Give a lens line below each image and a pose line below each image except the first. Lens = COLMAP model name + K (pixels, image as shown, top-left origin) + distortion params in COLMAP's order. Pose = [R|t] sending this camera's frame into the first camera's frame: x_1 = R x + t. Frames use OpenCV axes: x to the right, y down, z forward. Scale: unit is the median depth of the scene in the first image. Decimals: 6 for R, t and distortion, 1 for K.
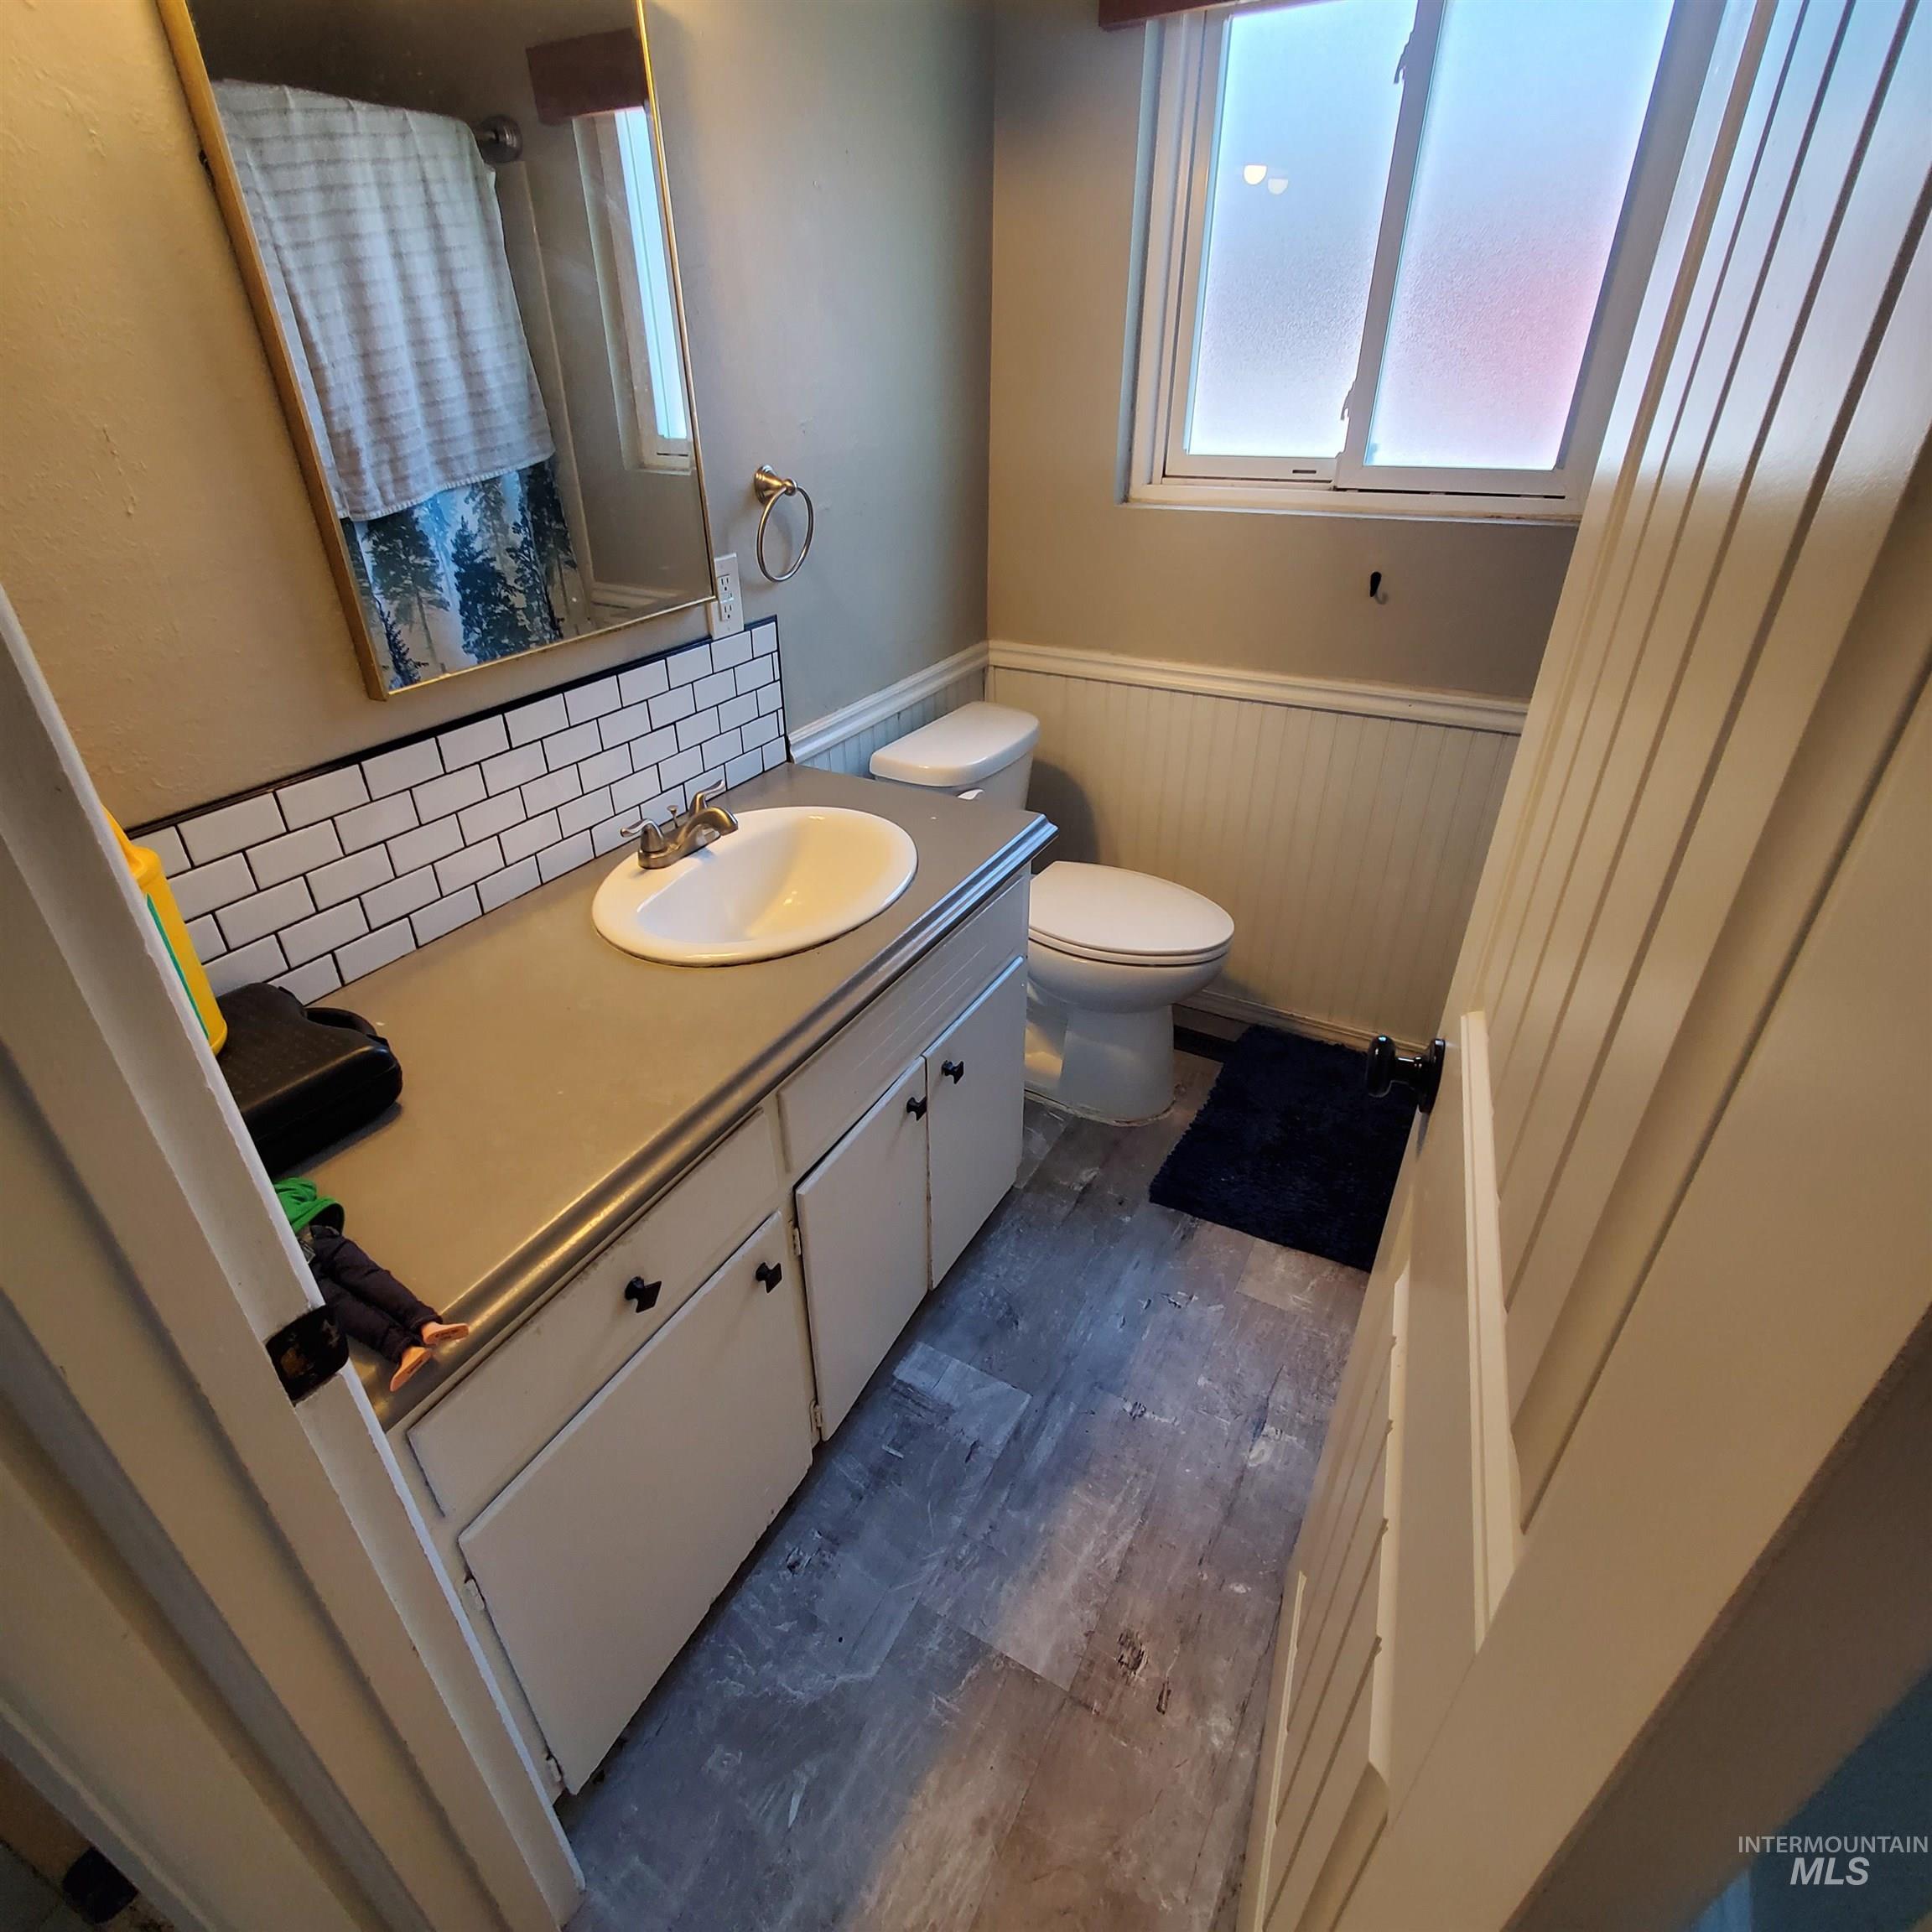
lens RADIAL K [[1021.9, 0, 938.3], [0, 1021.9, 936.5], [0, 0, 1]] dist [0.003323, -0.002537]
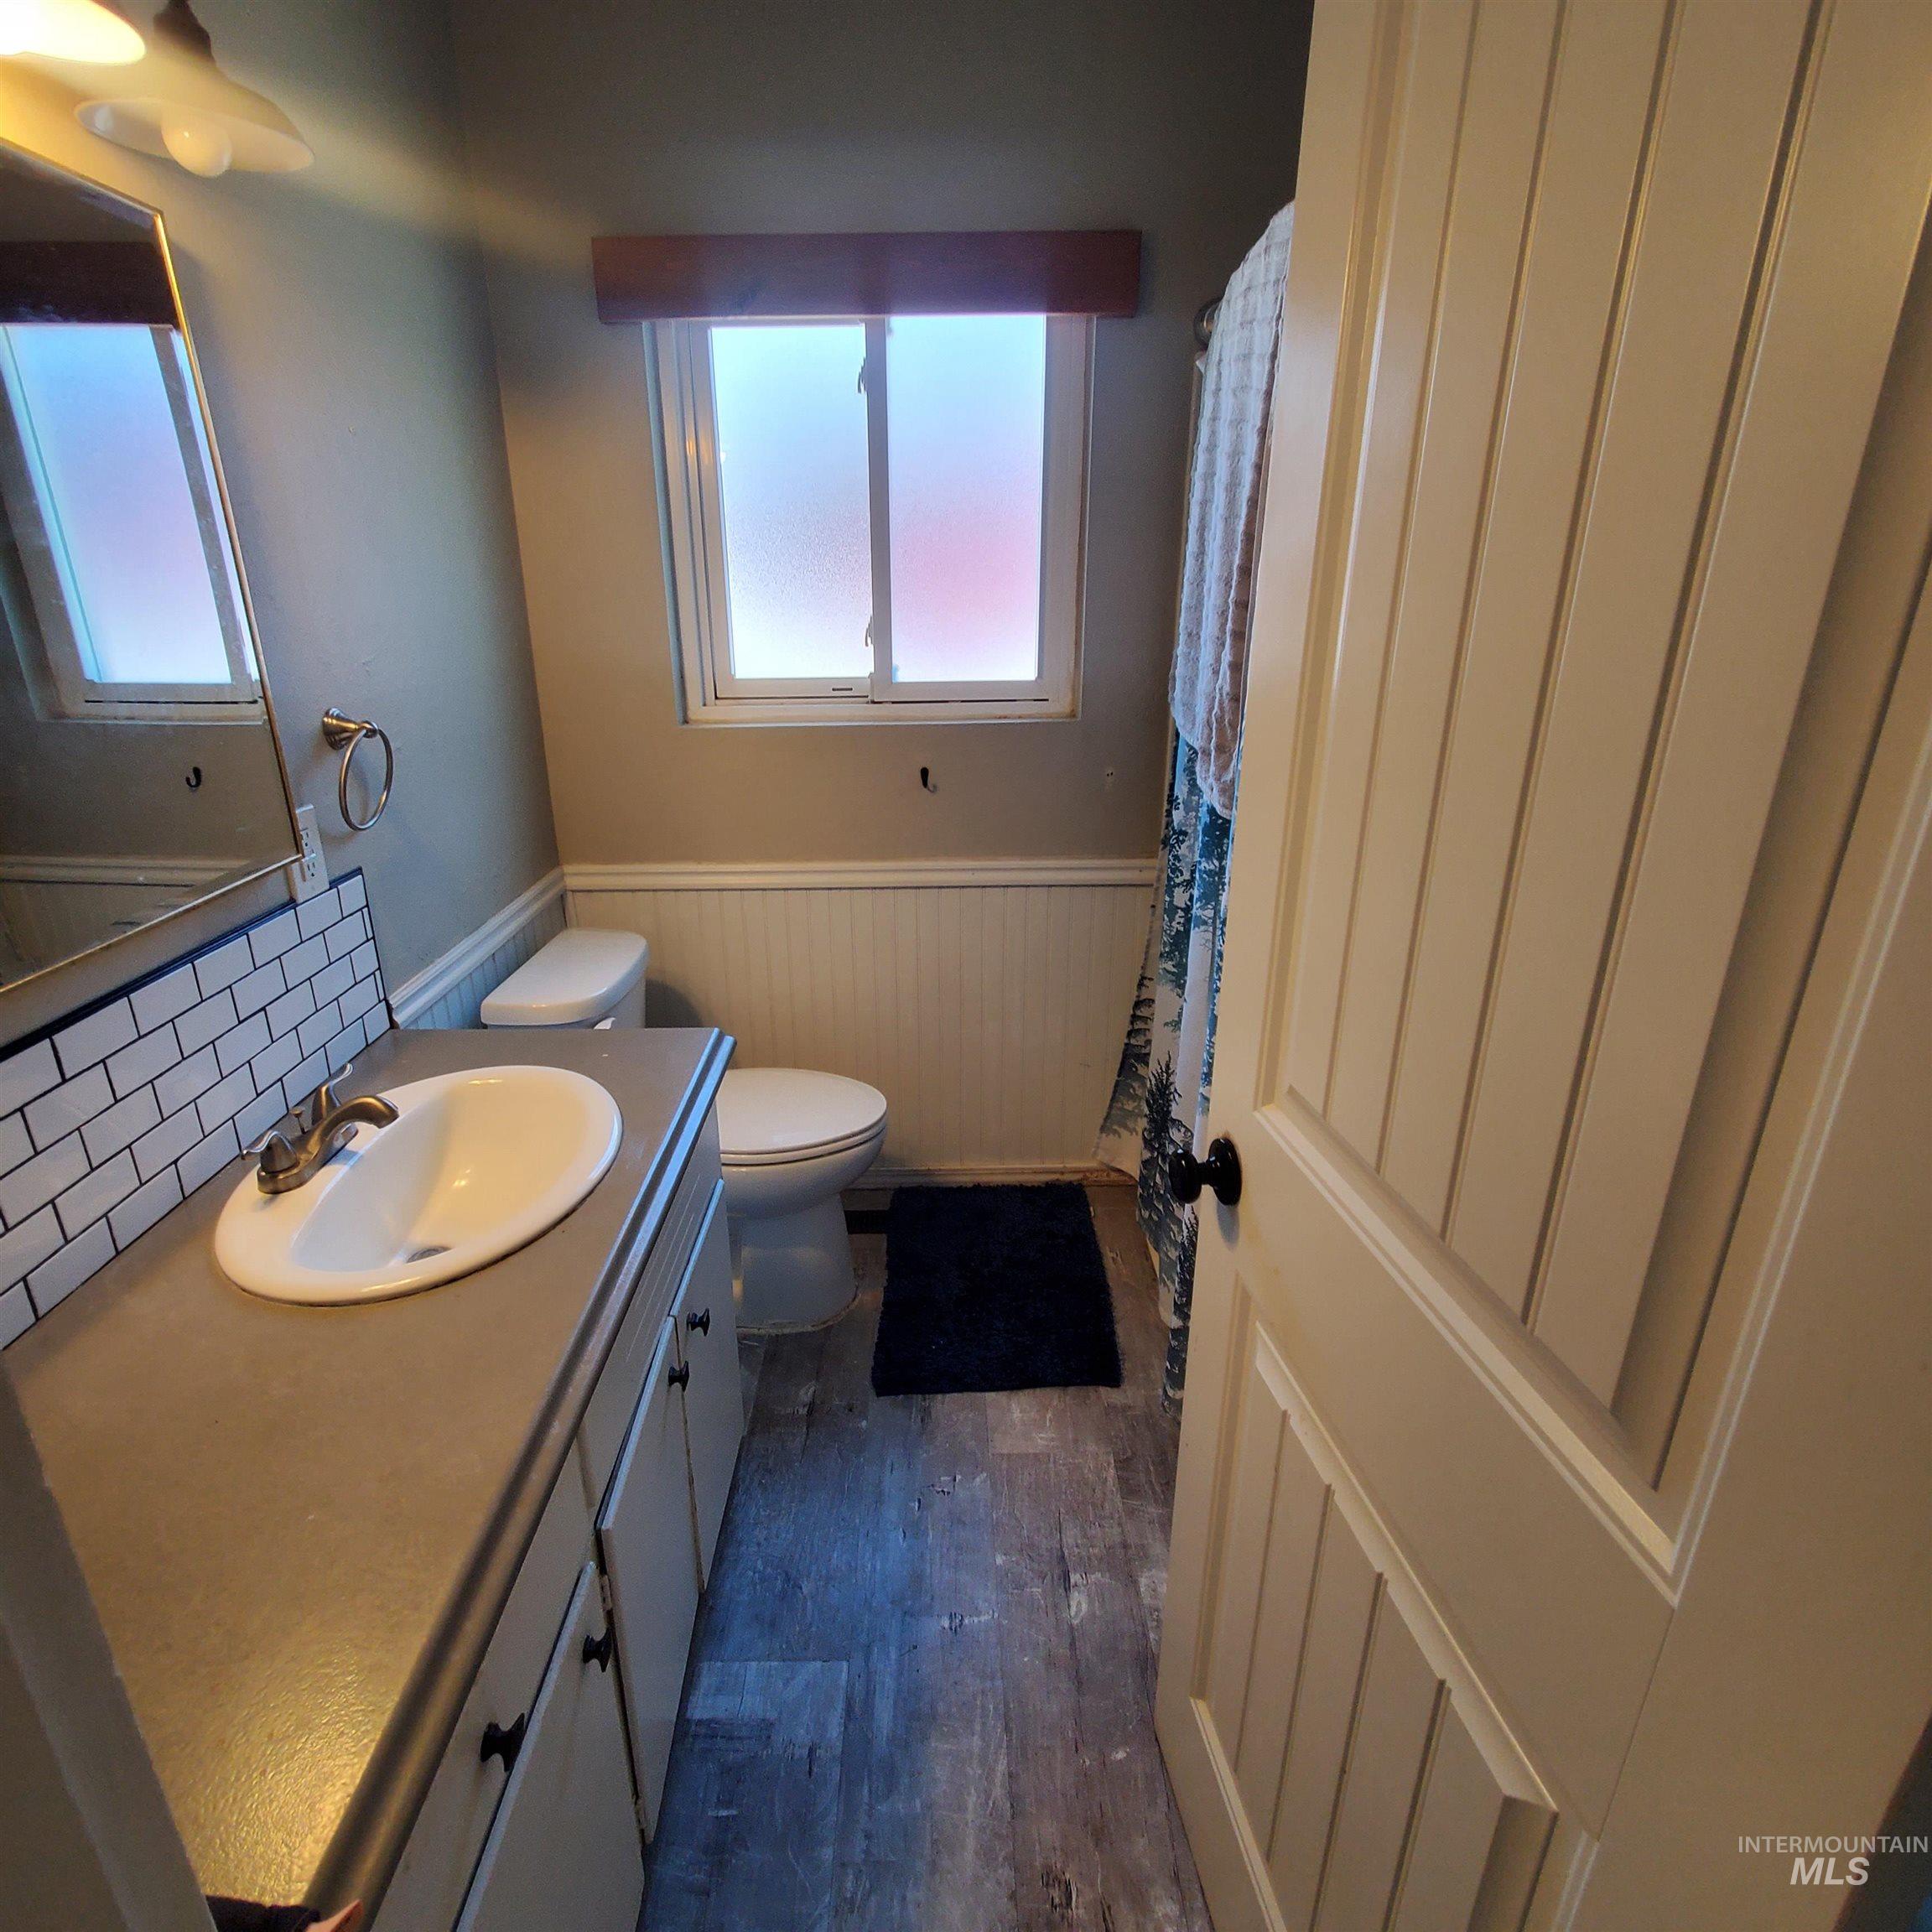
lens RADIAL K [[1020.6, 0, 933.0], [0, 1020.6, 931.4], [0, 0, 1]] dist [0.002966, -0.006418]
pose [[0.863243, -0.154671, 0.480509, -0.168084], [0.244651, 0.960824, -0.130239, -0.029310], [-0.441540, 0.229985, 0.867265, 0.042687]]
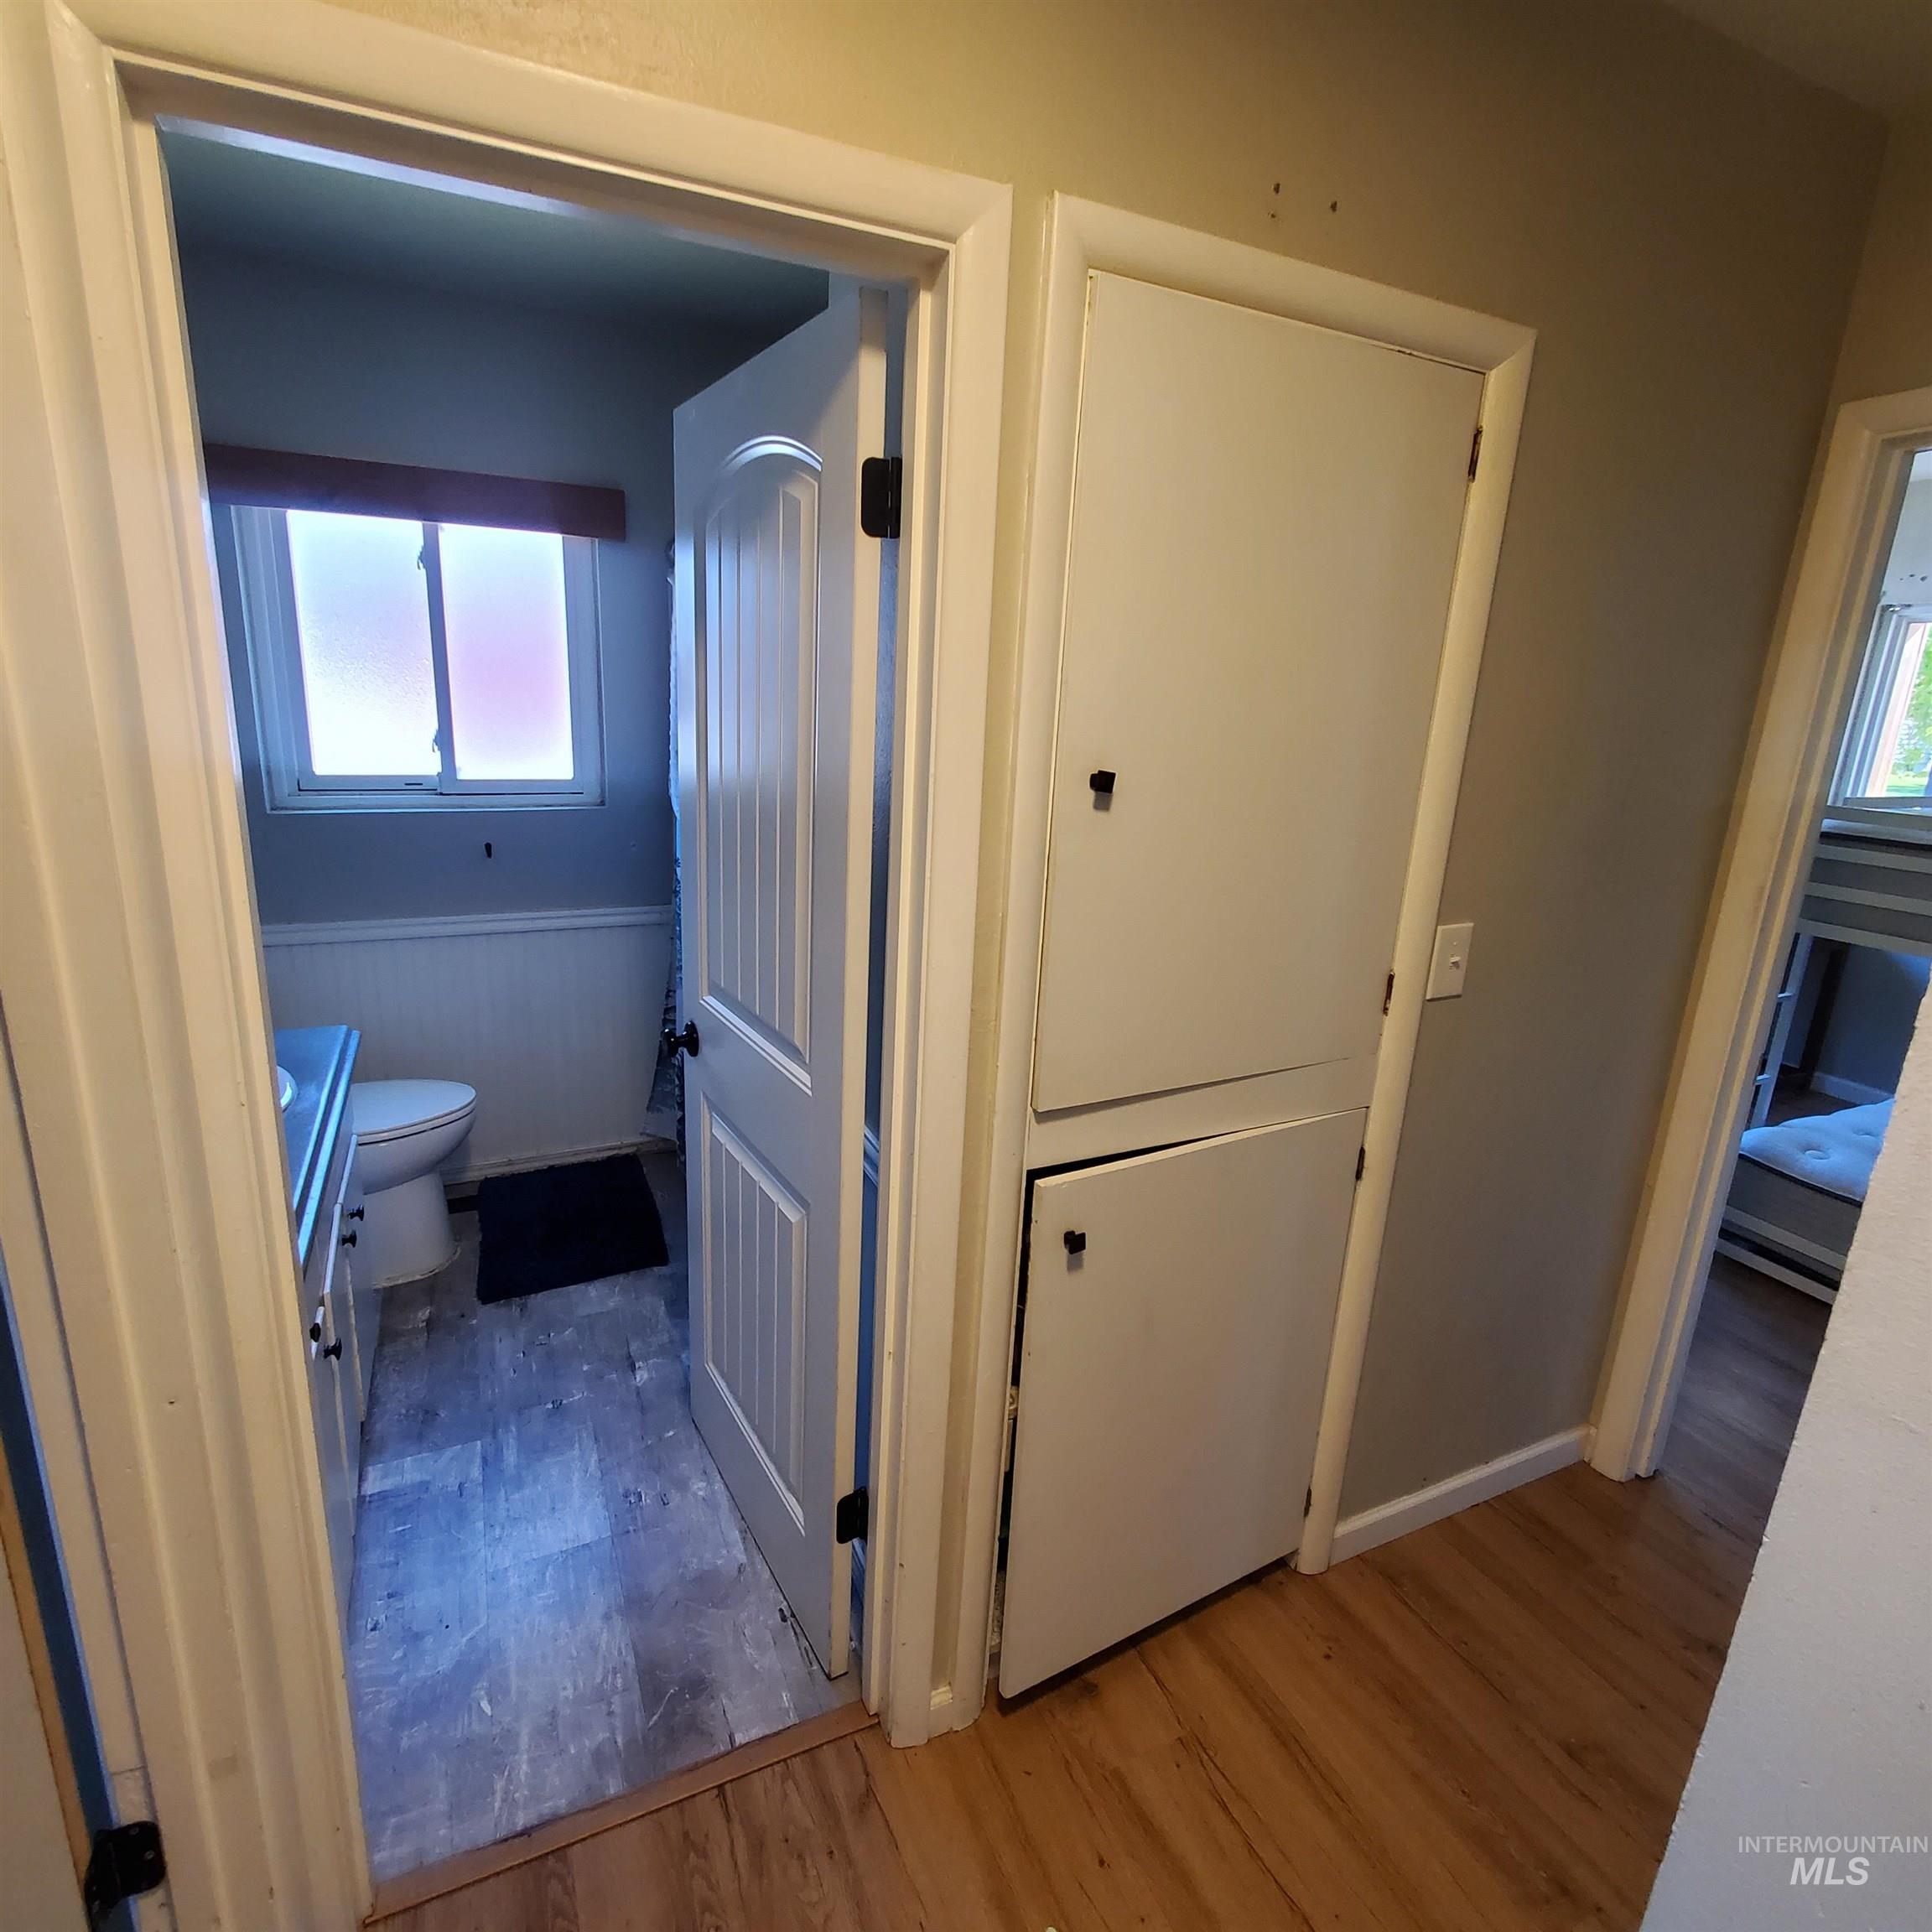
lens RADIAL K [[1021.9, 0, 938.3], [0, 1021.9, 936.5], [0, 0, 1]] dist [0.003323, -0.002537]
pose [[0.573203, -0.158978, 0.803843, -0.503779], [0.362403, 0.929024, -0.074685, 0.153568], [-0.734917, 0.334125, 0.590134, -0.405879]]
